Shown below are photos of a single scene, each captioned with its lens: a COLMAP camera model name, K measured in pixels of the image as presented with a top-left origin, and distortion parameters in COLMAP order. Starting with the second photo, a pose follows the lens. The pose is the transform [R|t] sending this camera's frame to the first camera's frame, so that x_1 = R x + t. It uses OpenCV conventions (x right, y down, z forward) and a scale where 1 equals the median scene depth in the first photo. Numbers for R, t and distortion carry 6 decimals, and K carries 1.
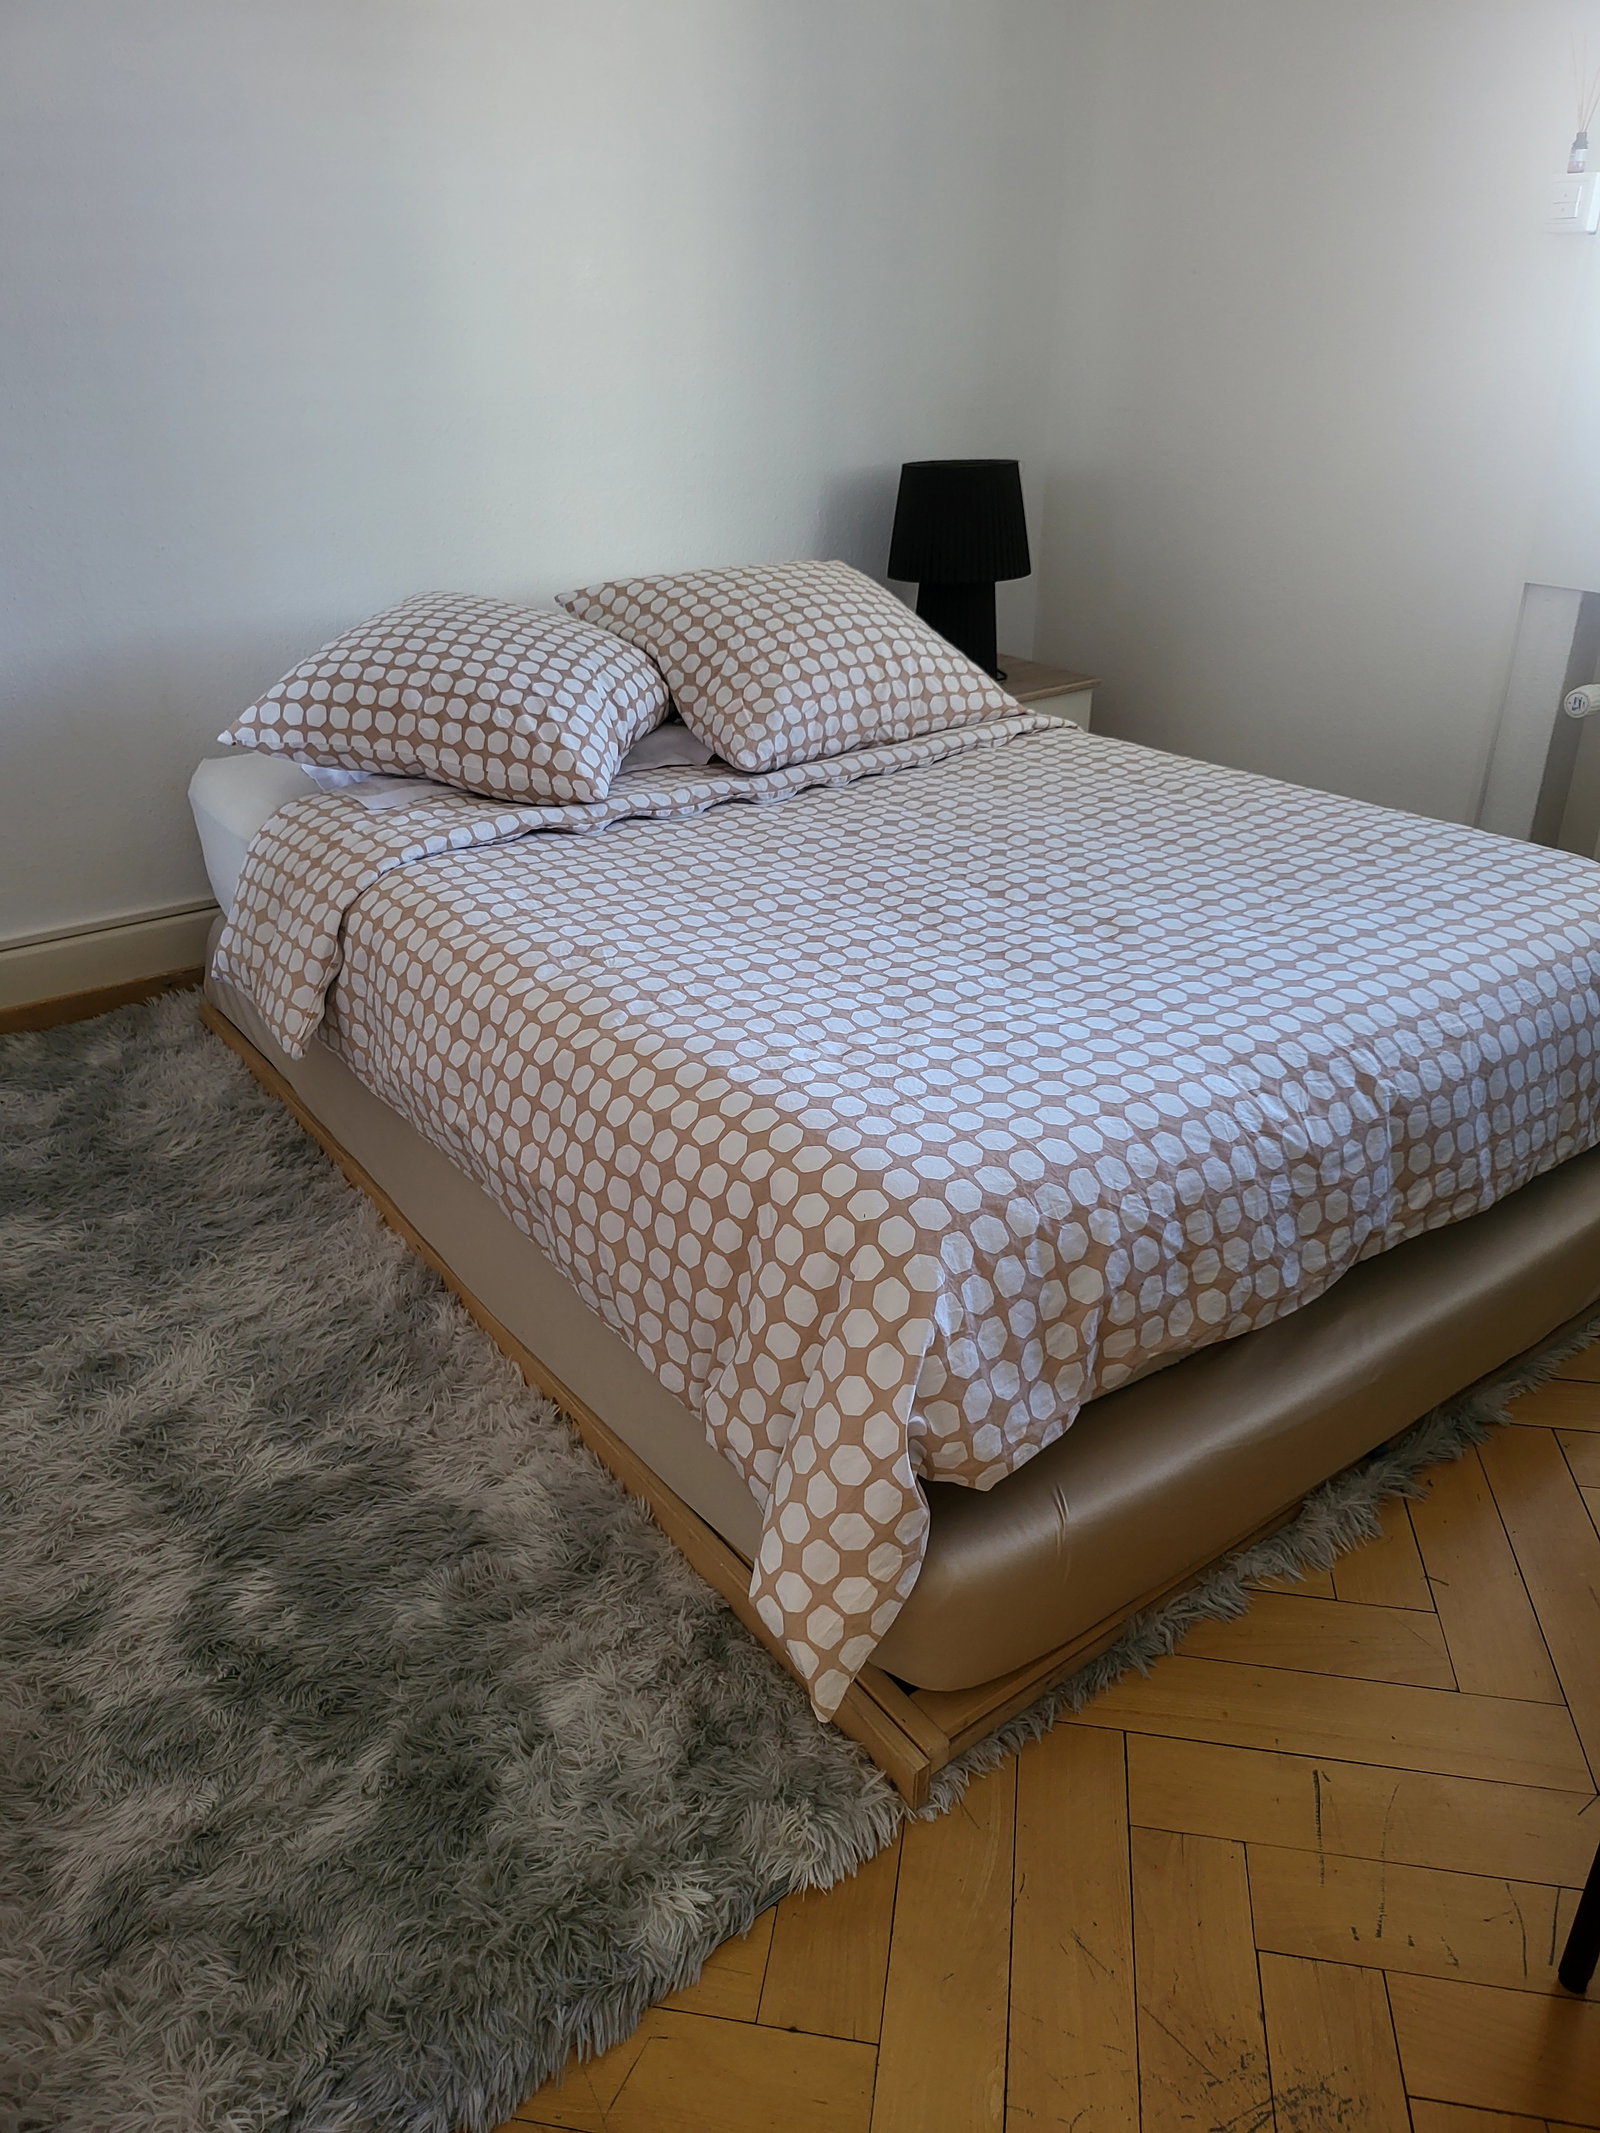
lens RADIAL K [[1499.7, 0, 800.0], [0, 1499.7, 1066.5], [0, 0, 1]] dist [0.053810, -0.056142]
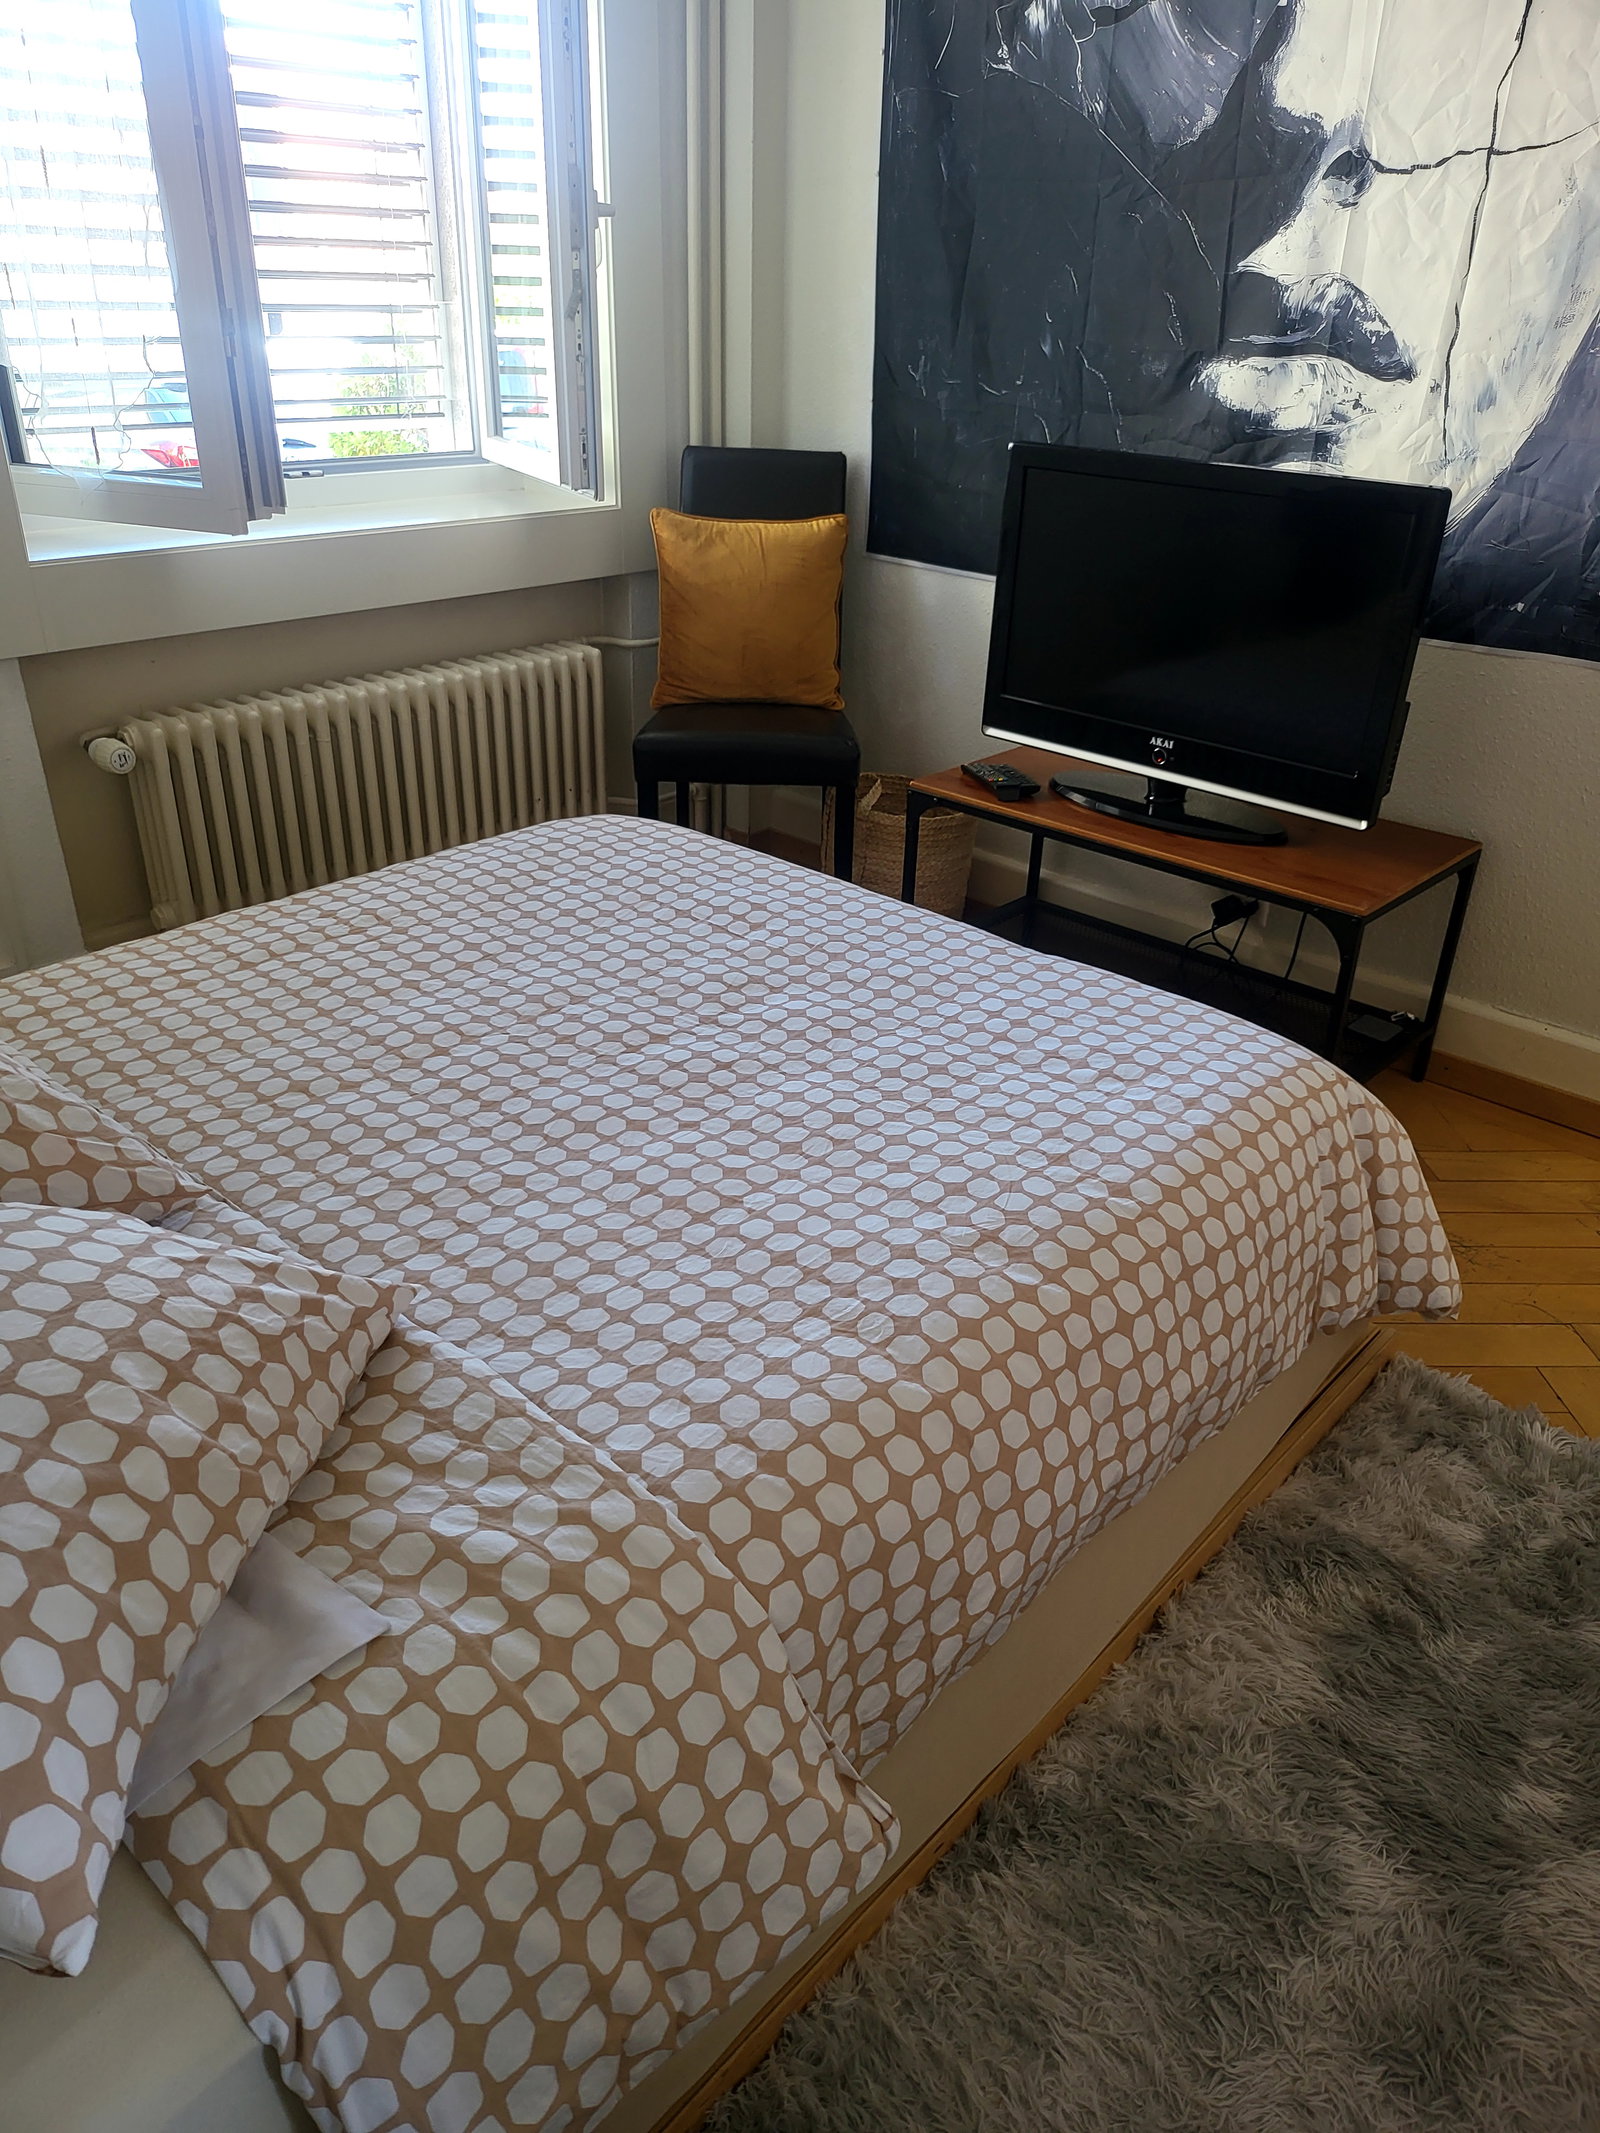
lens RADIAL K [[1499.7, 0, 800.0], [0, 1499.7, 1066.5], [0, 0, 1]] dist [0.053810, -0.056142]
pose [[-0.196528, -0.448726, 0.871792, -0.766678], [0.421200, 0.764276, 0.488337, -0.568249], [-0.885419, 0.463171, 0.038802, 0.993742]]
